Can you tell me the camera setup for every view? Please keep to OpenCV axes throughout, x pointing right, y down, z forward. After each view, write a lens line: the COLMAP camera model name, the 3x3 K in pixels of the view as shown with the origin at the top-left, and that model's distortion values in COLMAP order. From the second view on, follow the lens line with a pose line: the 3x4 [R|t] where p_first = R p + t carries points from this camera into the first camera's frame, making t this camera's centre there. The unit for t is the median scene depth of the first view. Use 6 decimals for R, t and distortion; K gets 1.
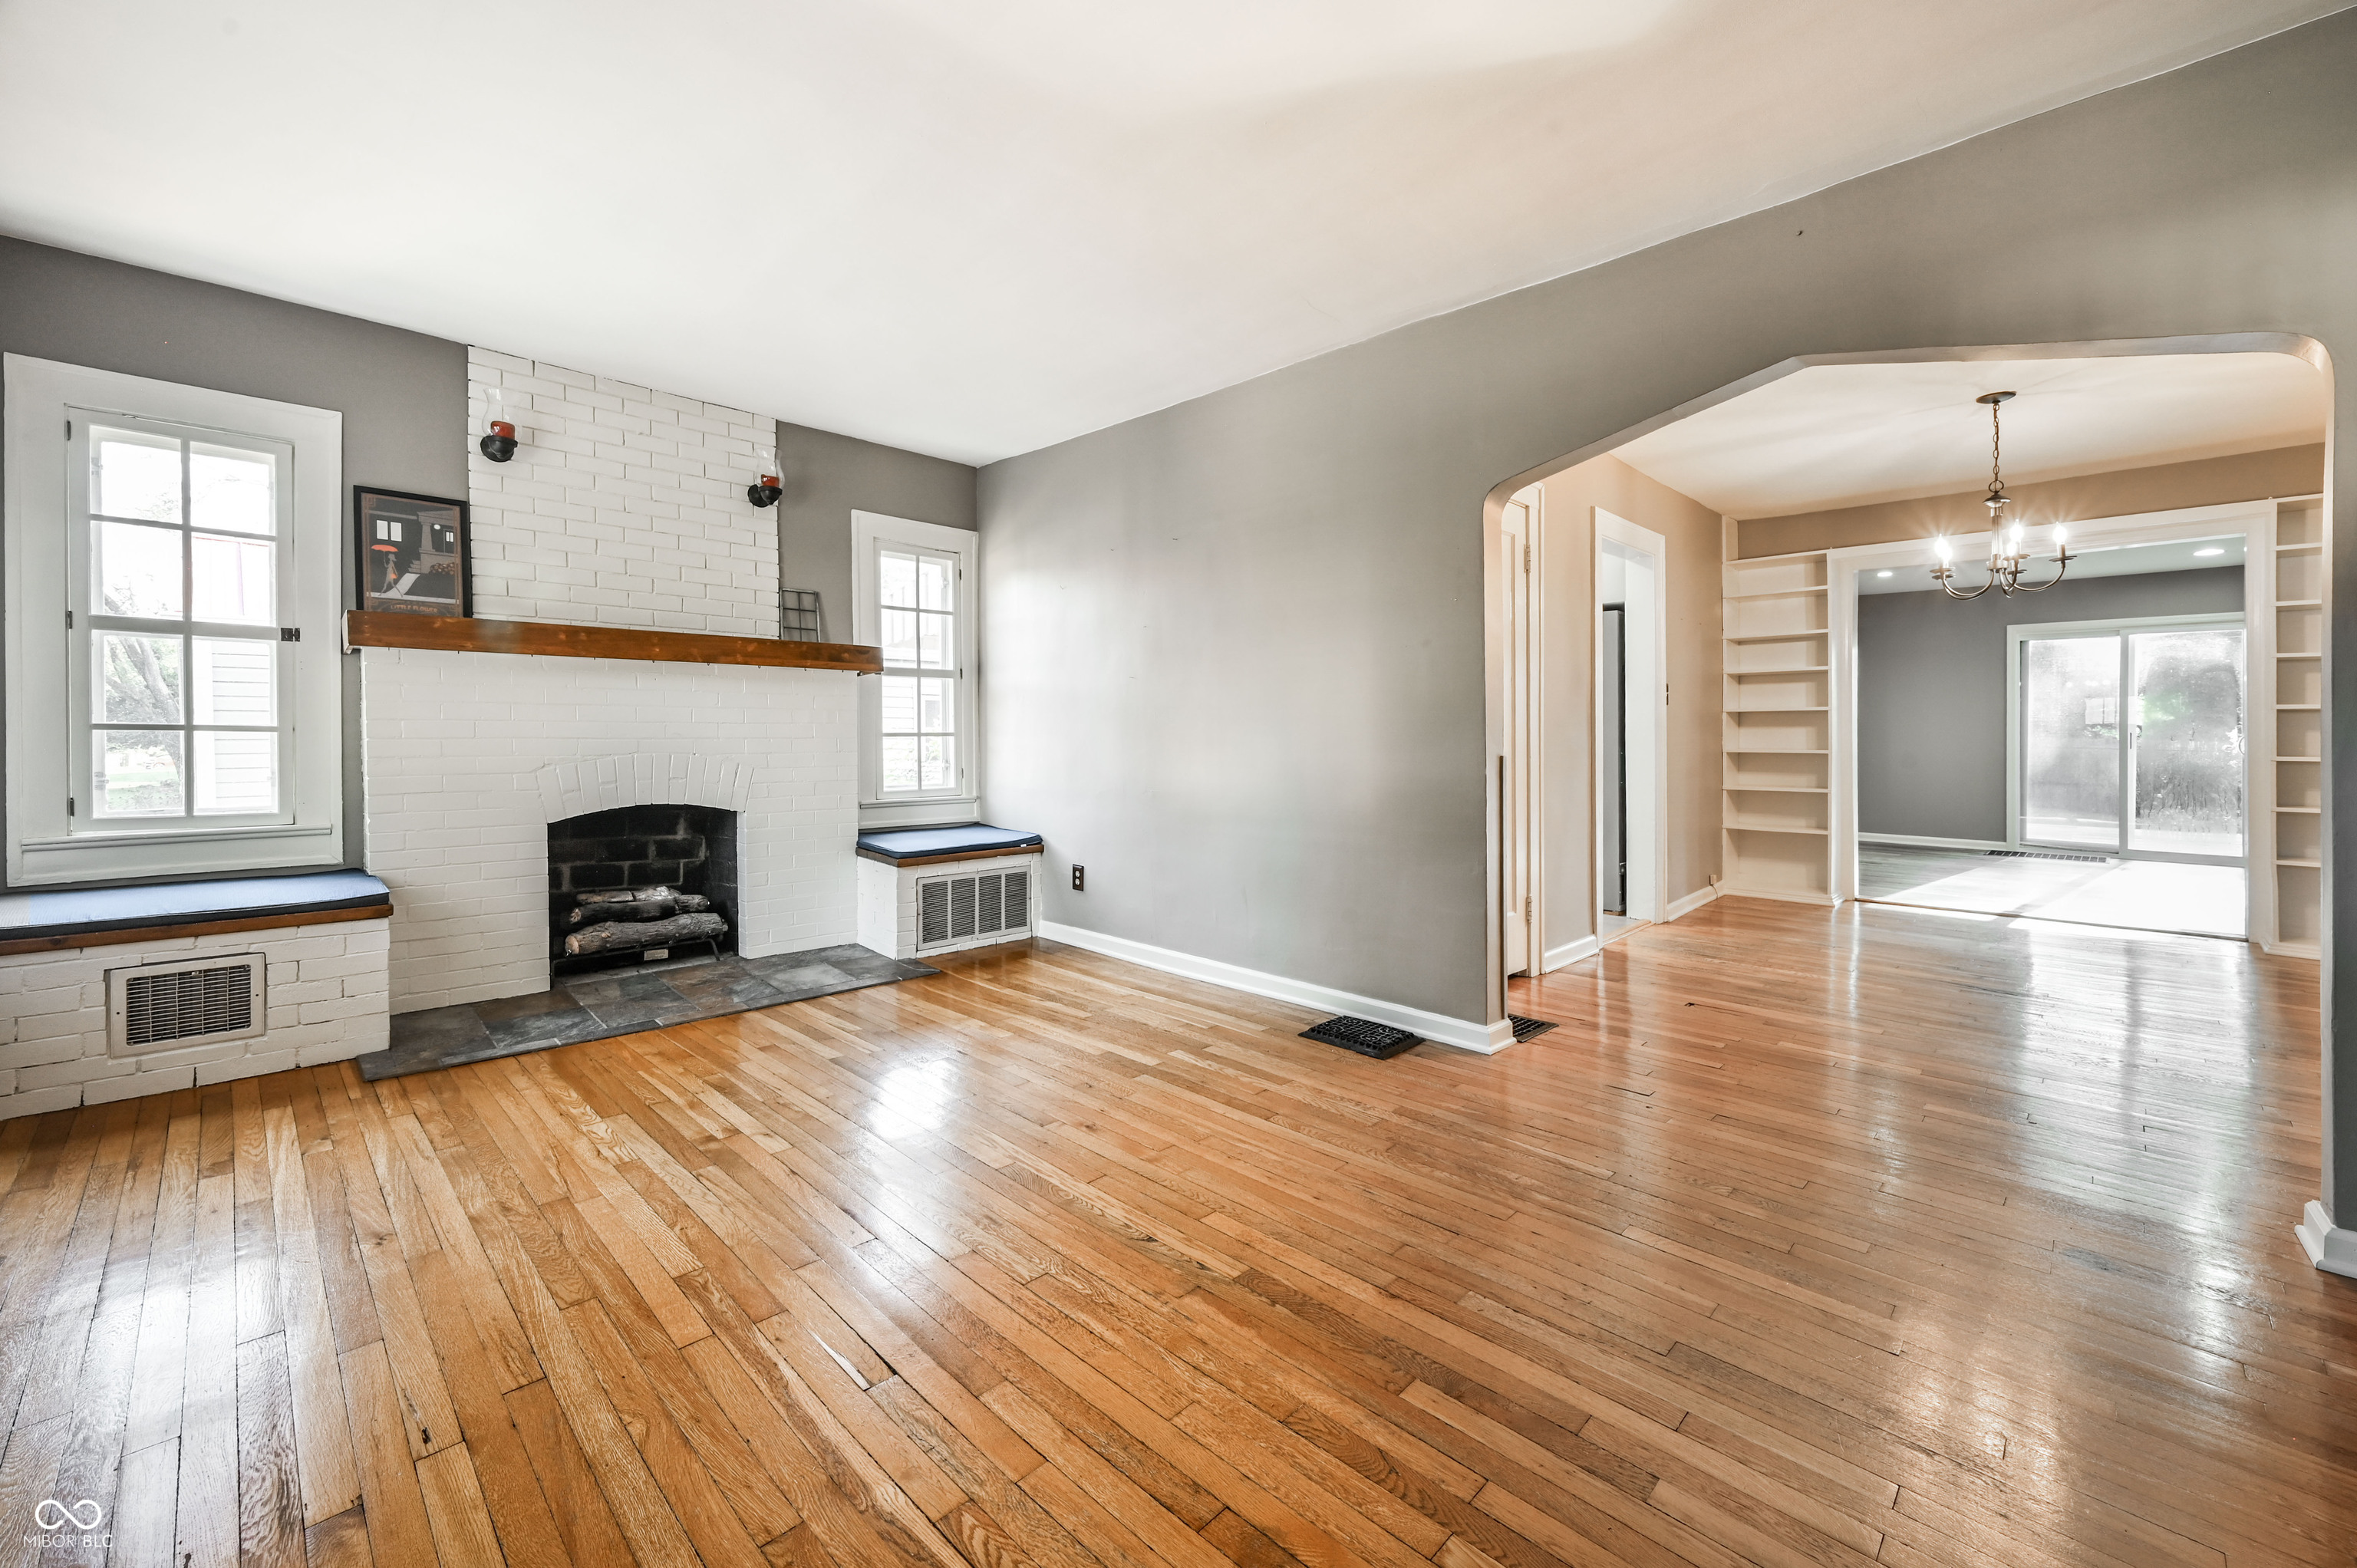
lens RADIAL K [[950.8, 0, 1177.7], [0, 950.8, 749.5], [0, 0, 1]] dist [0.000069, 0.000017]
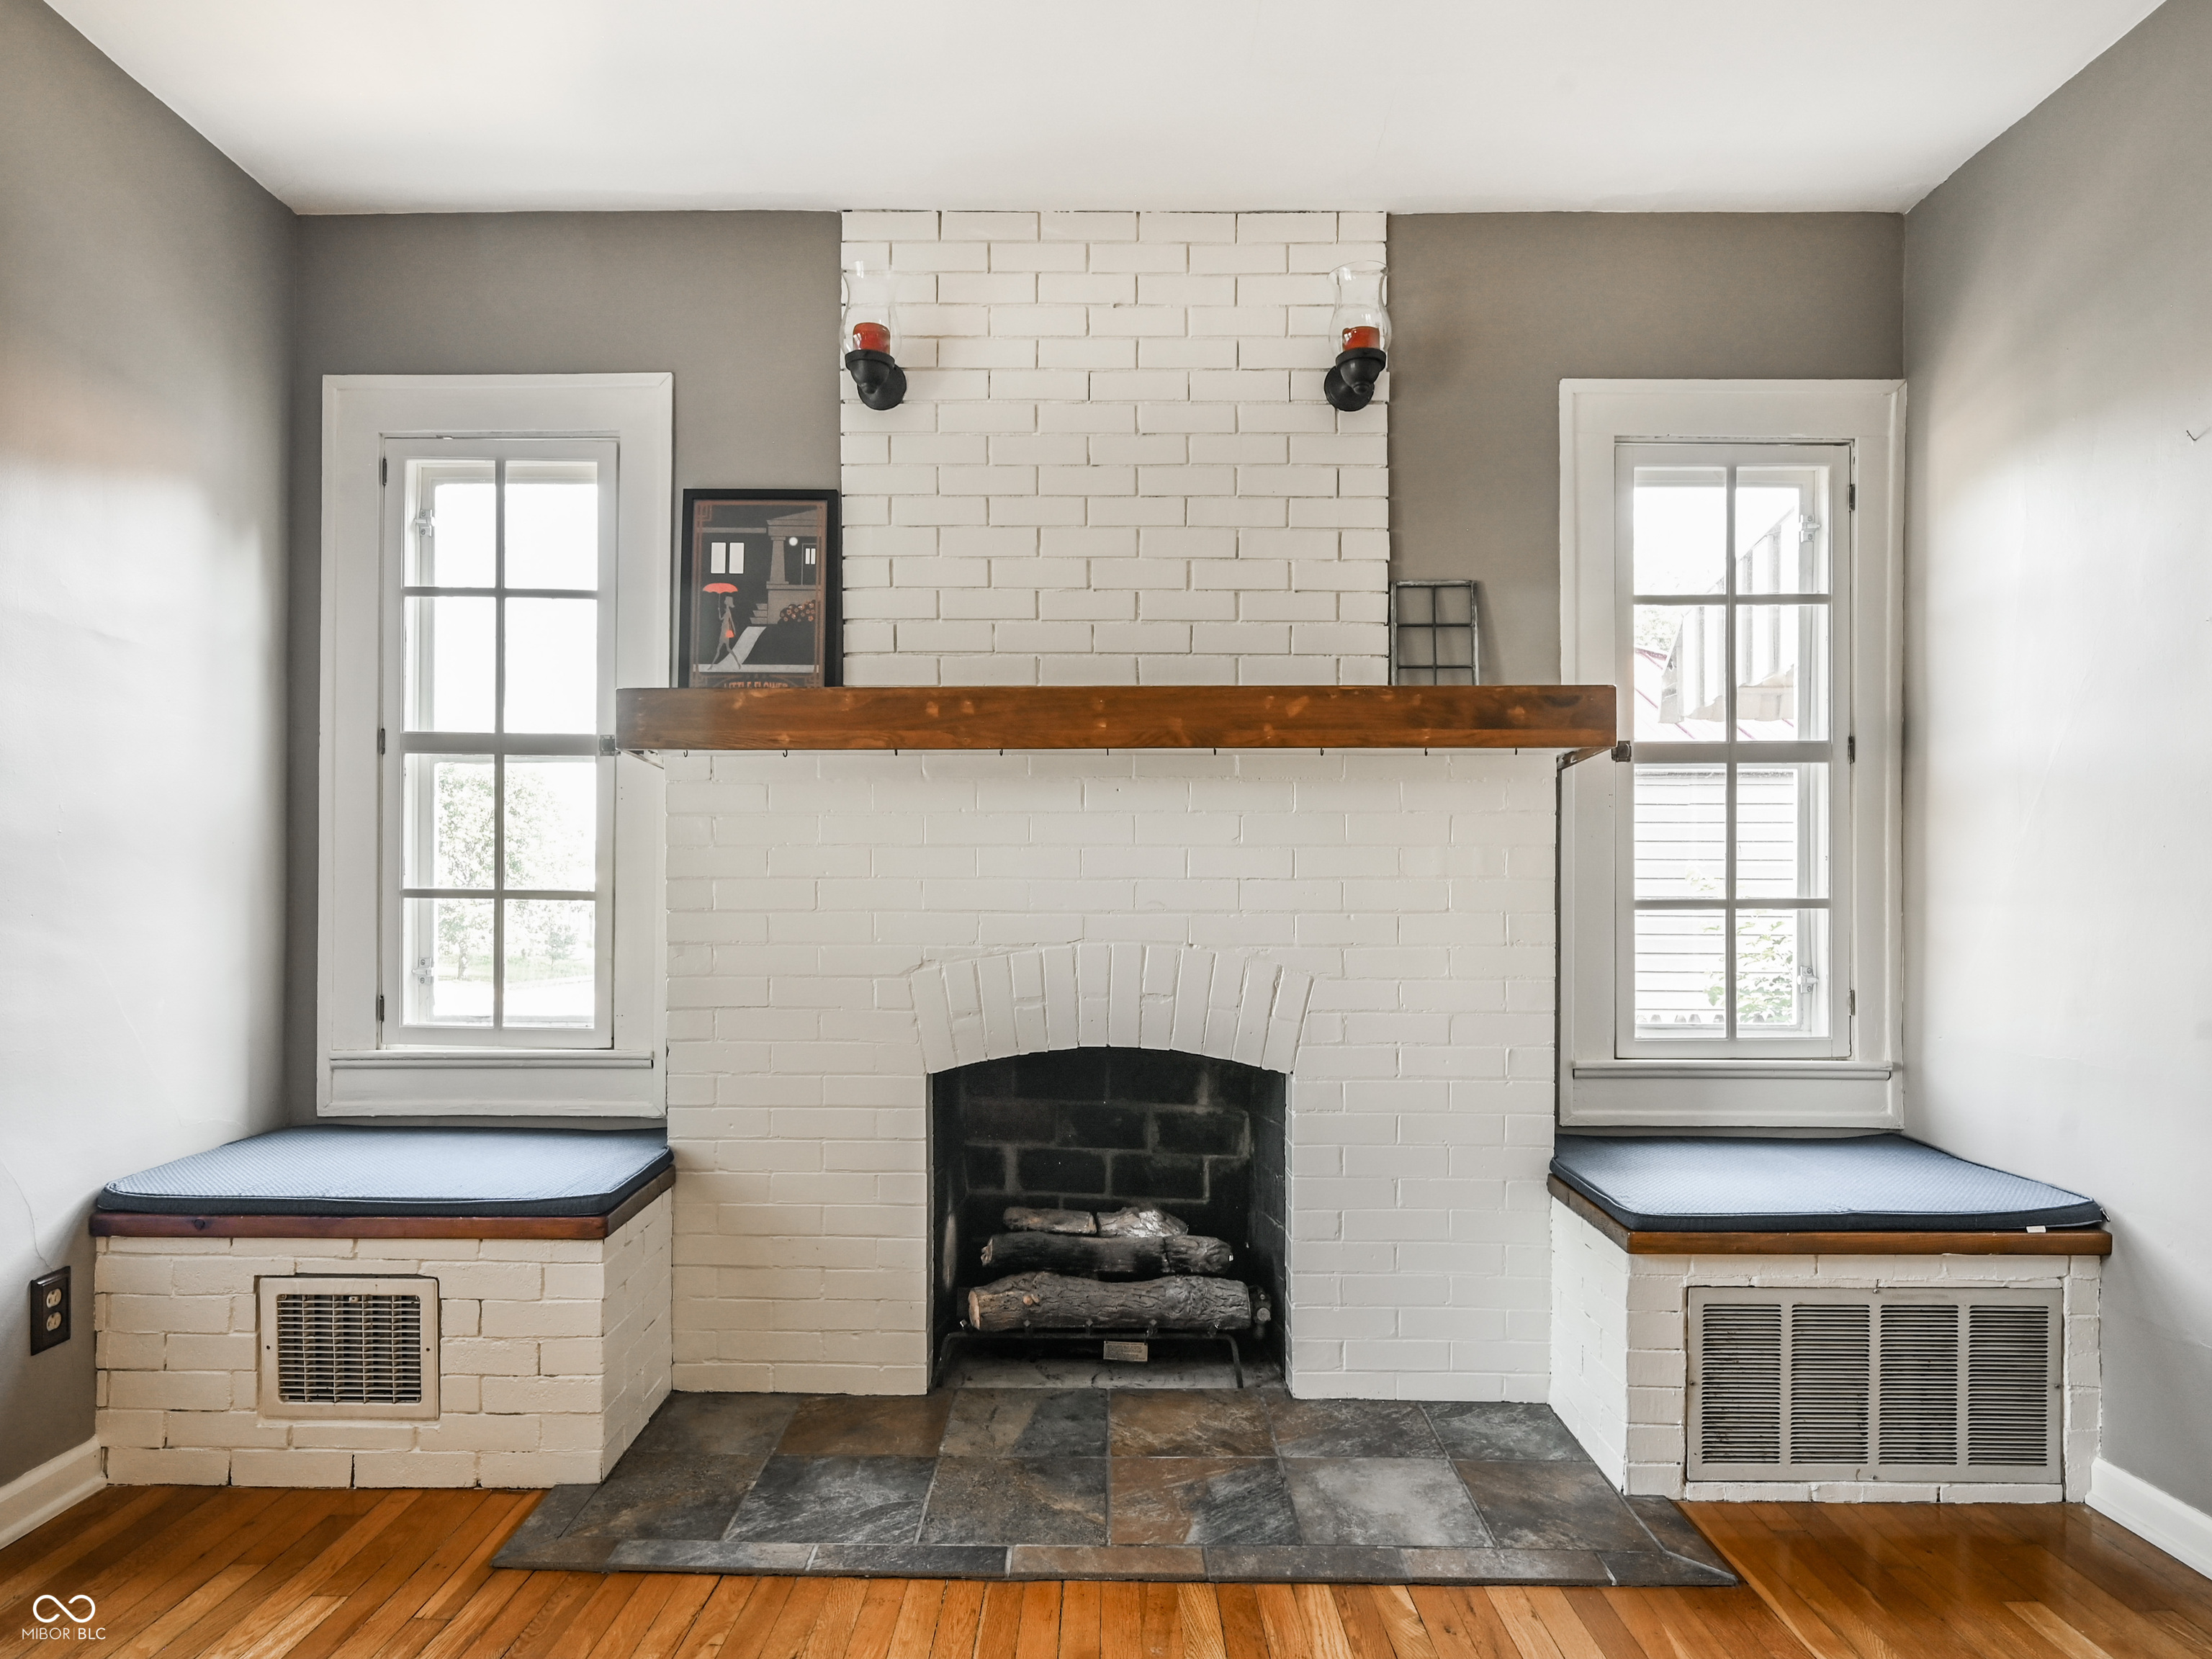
lens RADIAL K [[1308.4, 0, 1103.1], [0, 1308.4, 928.5], [0, 0, 1]] dist [0.001058, 0.002938]
pose [[0.702065, 0.007701, -0.712071, -0.073804], [-0.010596, 0.999944, 0.000367, -0.003039], [0.712034, 0.007288, 0.702107, 0.500634]]
